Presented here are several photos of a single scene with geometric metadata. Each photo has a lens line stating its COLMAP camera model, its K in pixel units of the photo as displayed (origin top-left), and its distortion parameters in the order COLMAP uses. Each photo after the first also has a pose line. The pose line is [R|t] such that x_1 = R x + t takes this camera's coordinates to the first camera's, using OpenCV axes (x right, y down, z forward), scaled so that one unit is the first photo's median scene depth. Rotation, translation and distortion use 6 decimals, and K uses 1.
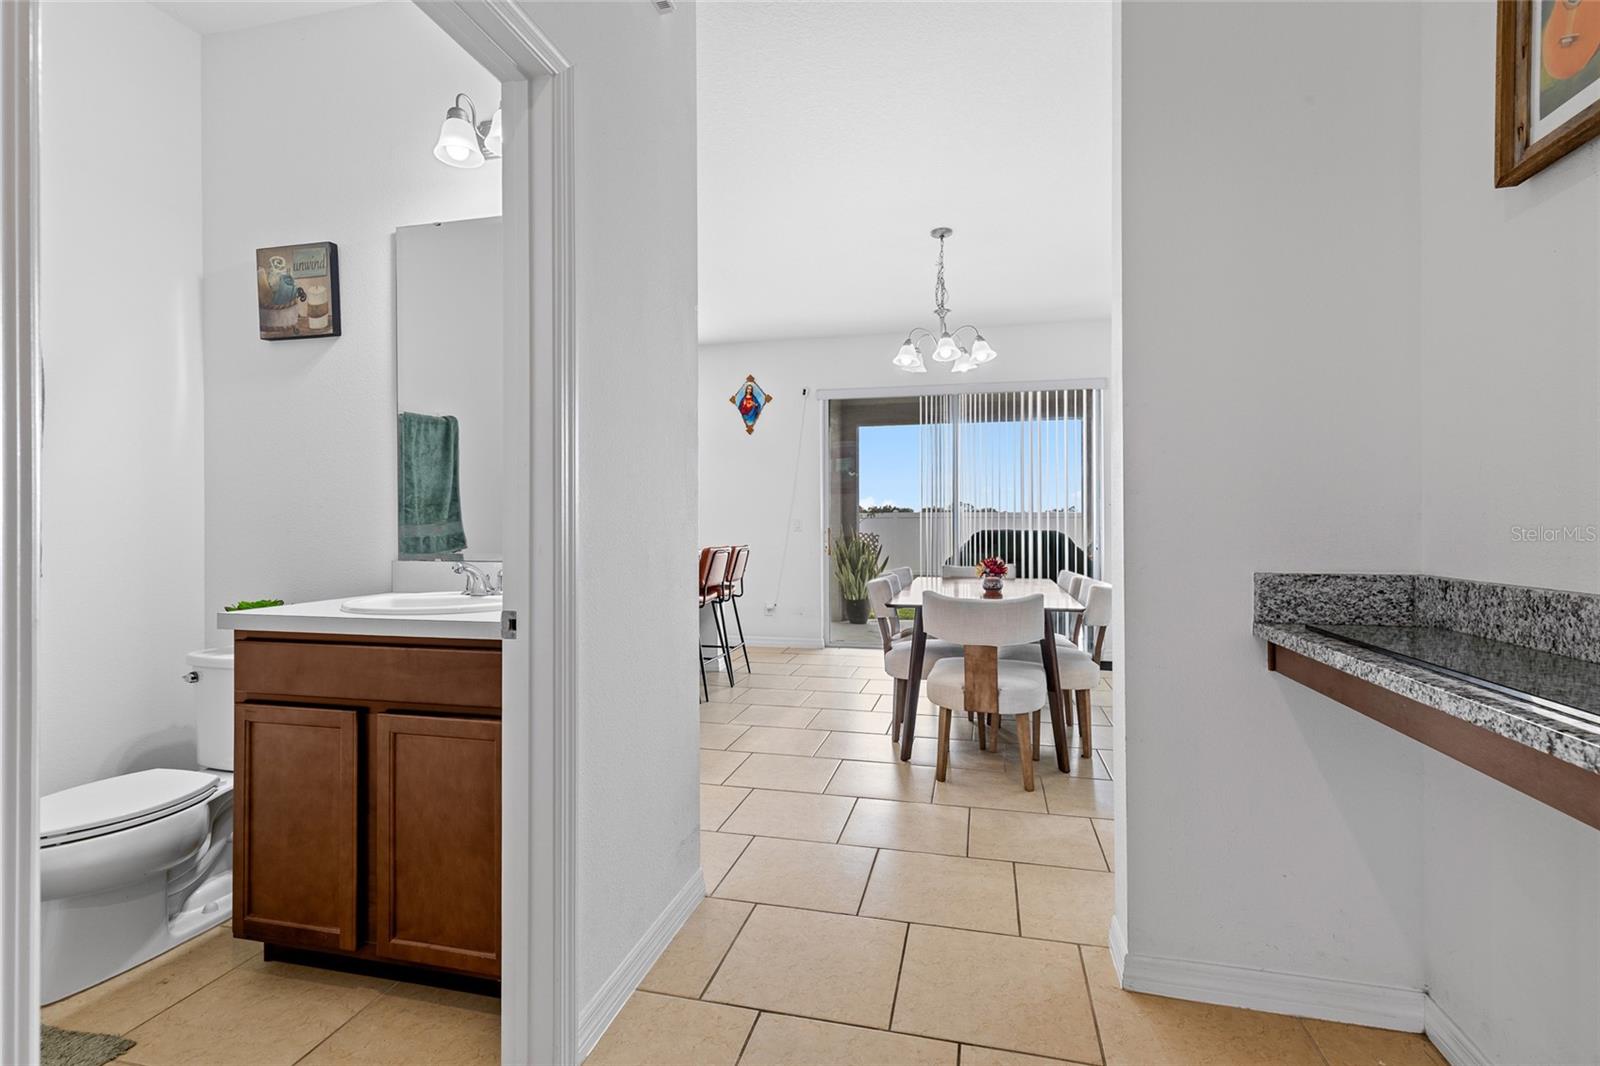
lens RADIAL K [[725.0, 0, 800.7], [0, 725.0, 522.0], [0, 0, 1]] dist [0.010891, -0.001804]
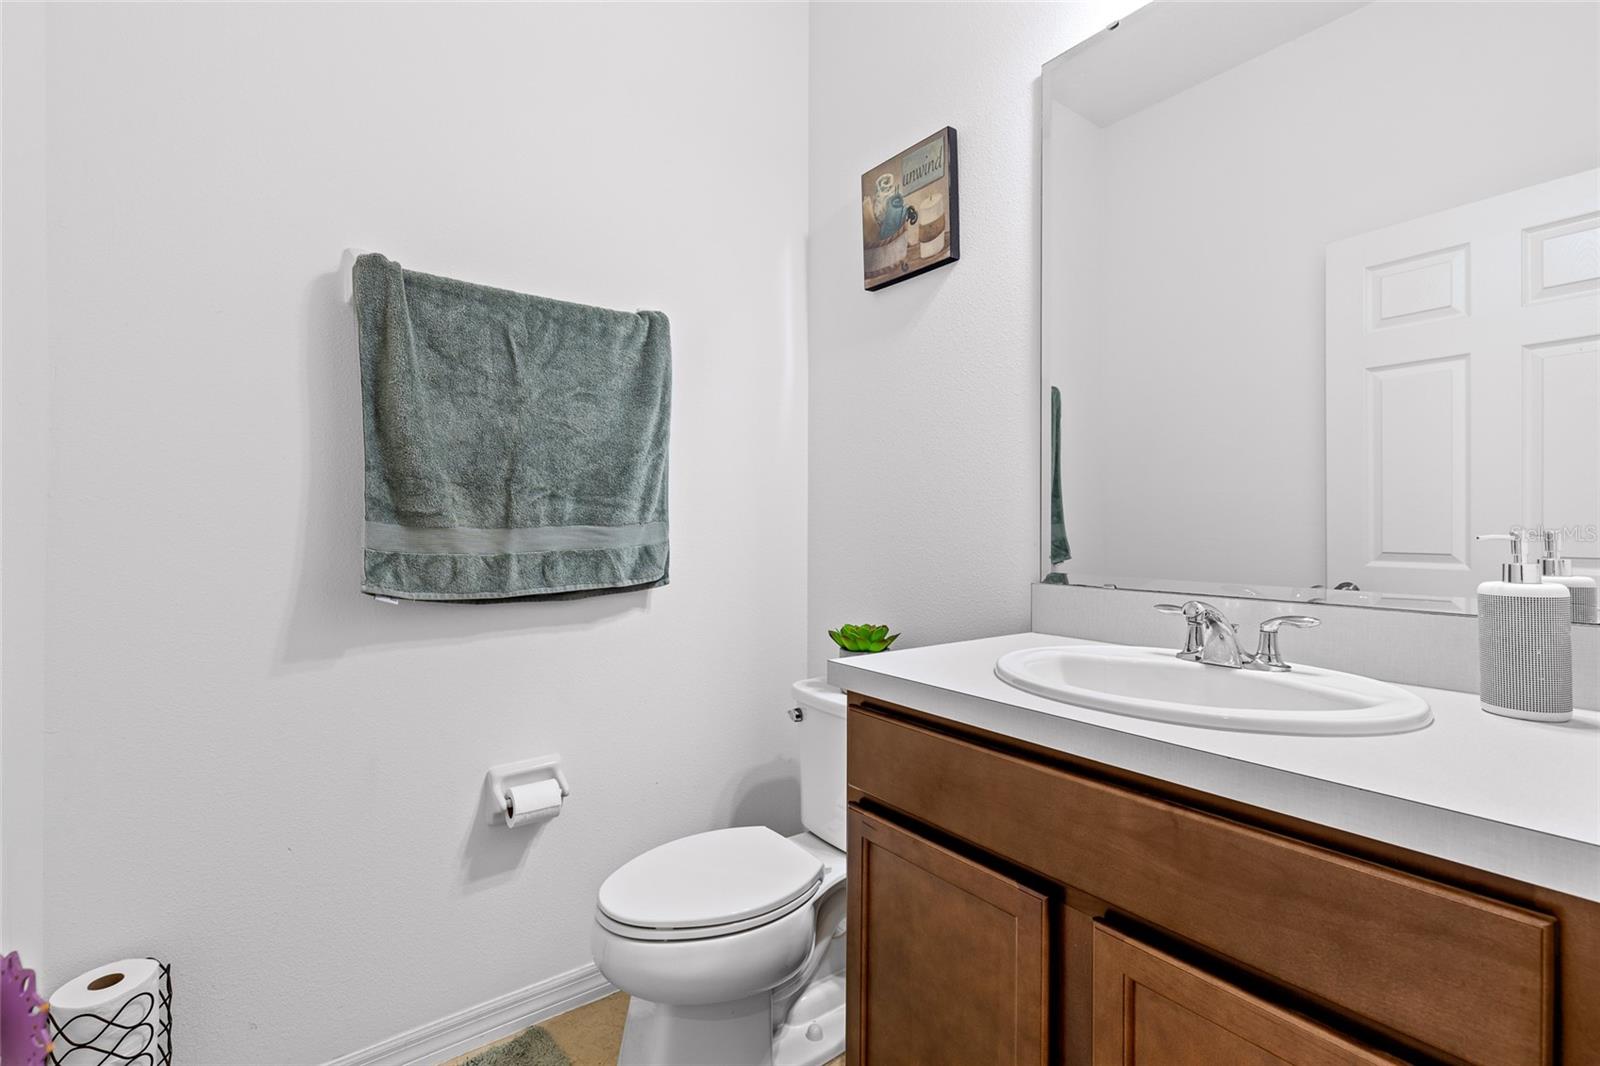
lens RADIAL K [[725.0, 0, 804.7], [0, 725.0, 528.5], [0, 0, 1]] dist [0.010891, -0.001804]
pose [[0.776747, 0.008098, -0.629760, -0.305504], [-0.005119, 0.999965, 0.006545, 0.001483], [0.629792, -0.001860, 0.776762, 0.362173]]
